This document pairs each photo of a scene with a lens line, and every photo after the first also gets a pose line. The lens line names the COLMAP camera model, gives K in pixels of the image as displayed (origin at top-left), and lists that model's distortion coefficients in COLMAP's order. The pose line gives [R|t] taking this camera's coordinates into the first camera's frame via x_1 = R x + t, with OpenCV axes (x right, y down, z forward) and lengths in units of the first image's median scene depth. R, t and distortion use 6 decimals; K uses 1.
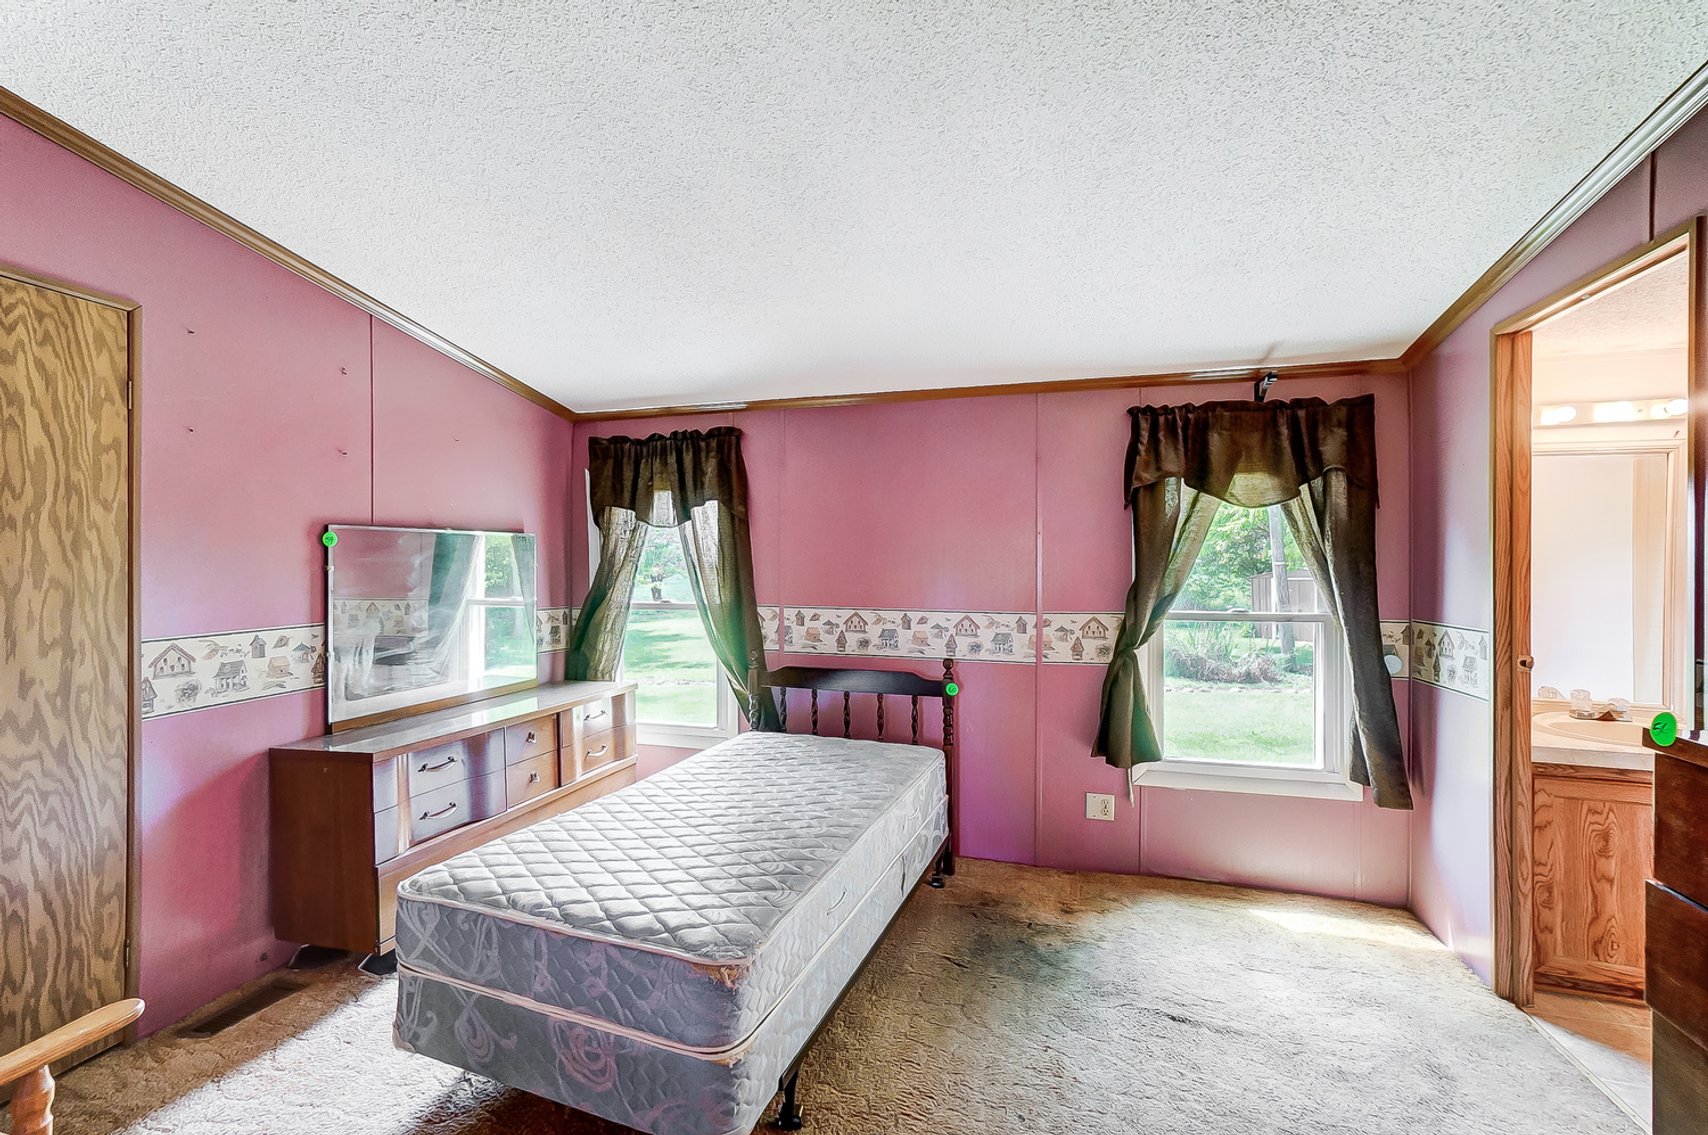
lens RADIAL K [[746.3, 0, 838.1], [0, 746.3, 560.3], [0, 0, 1]] dist [-0.015083, 0.014031]
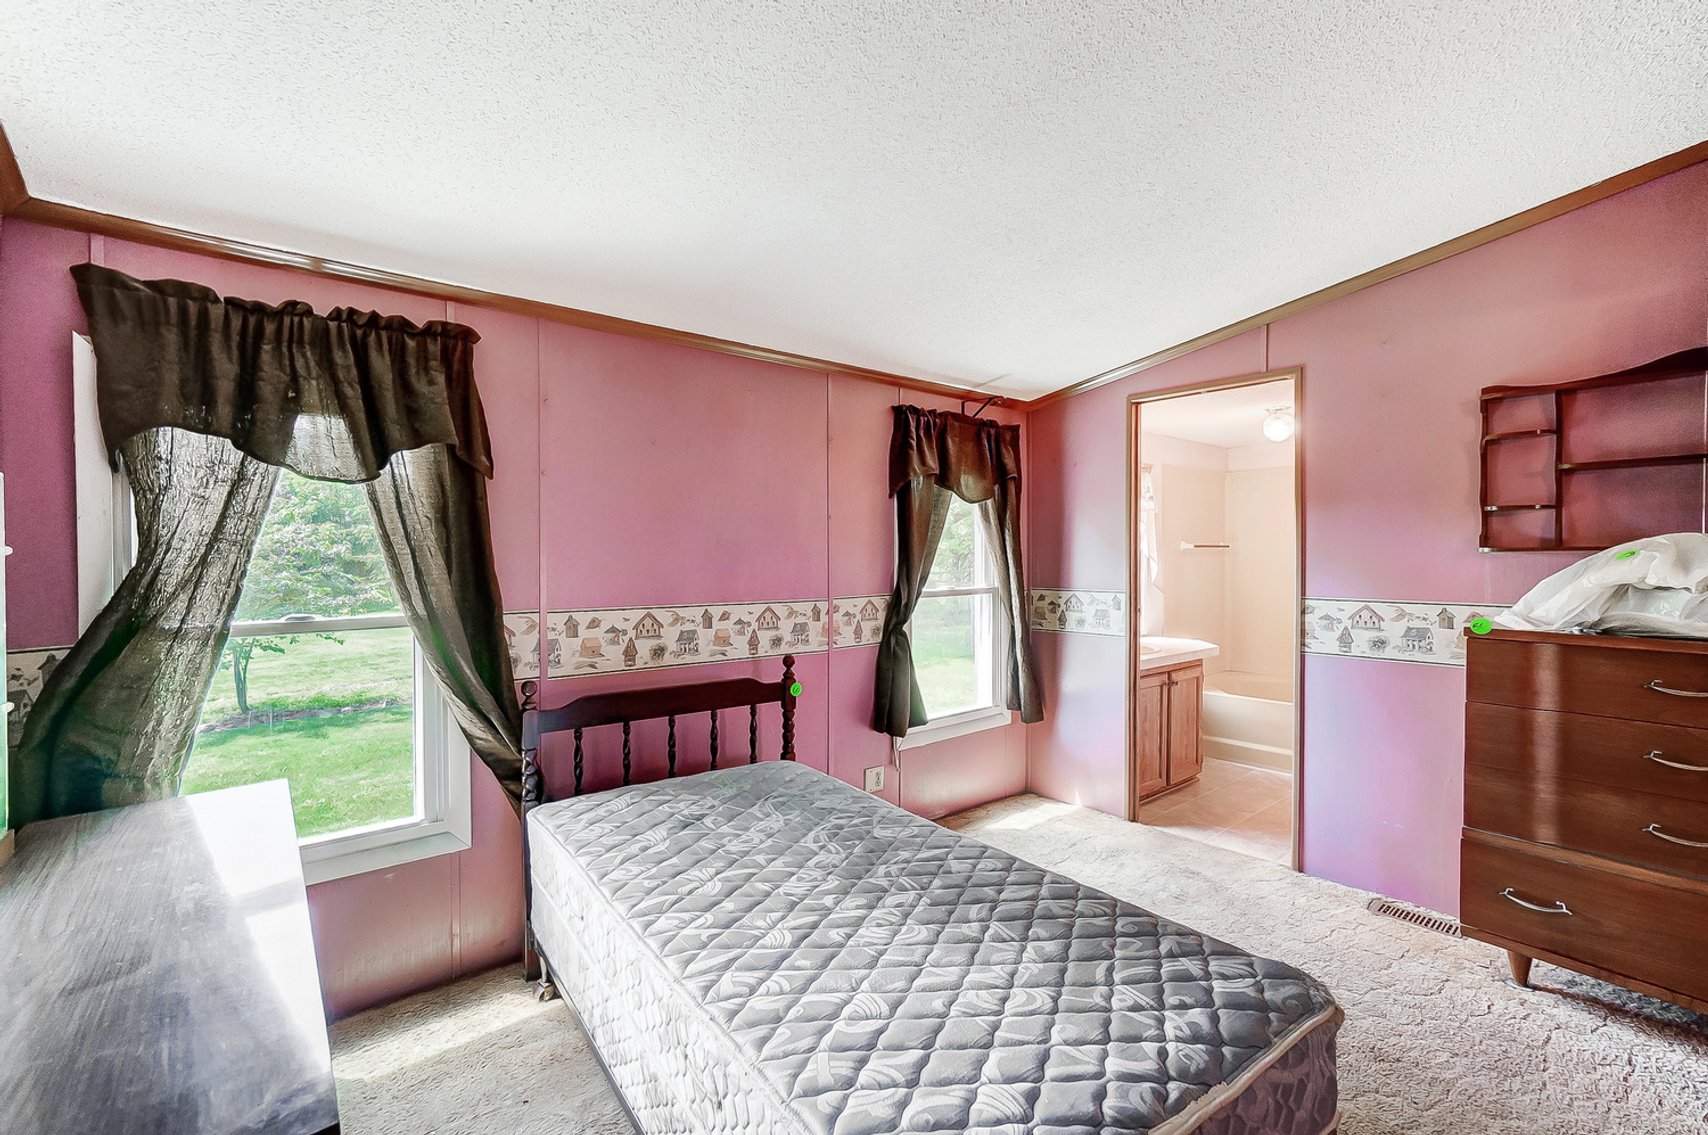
lens RADIAL K [[746.3, 0, 838.1], [0, 746.3, 560.3], [0, 0, 1]] dist [-0.015083, 0.014031]
pose [[0.564244, -0.012126, 0.825519, -0.528475], [-0.000779, 0.999884, 0.015220, 0.005038], [-0.825607, -0.009231, 0.564169, 0.438111]]
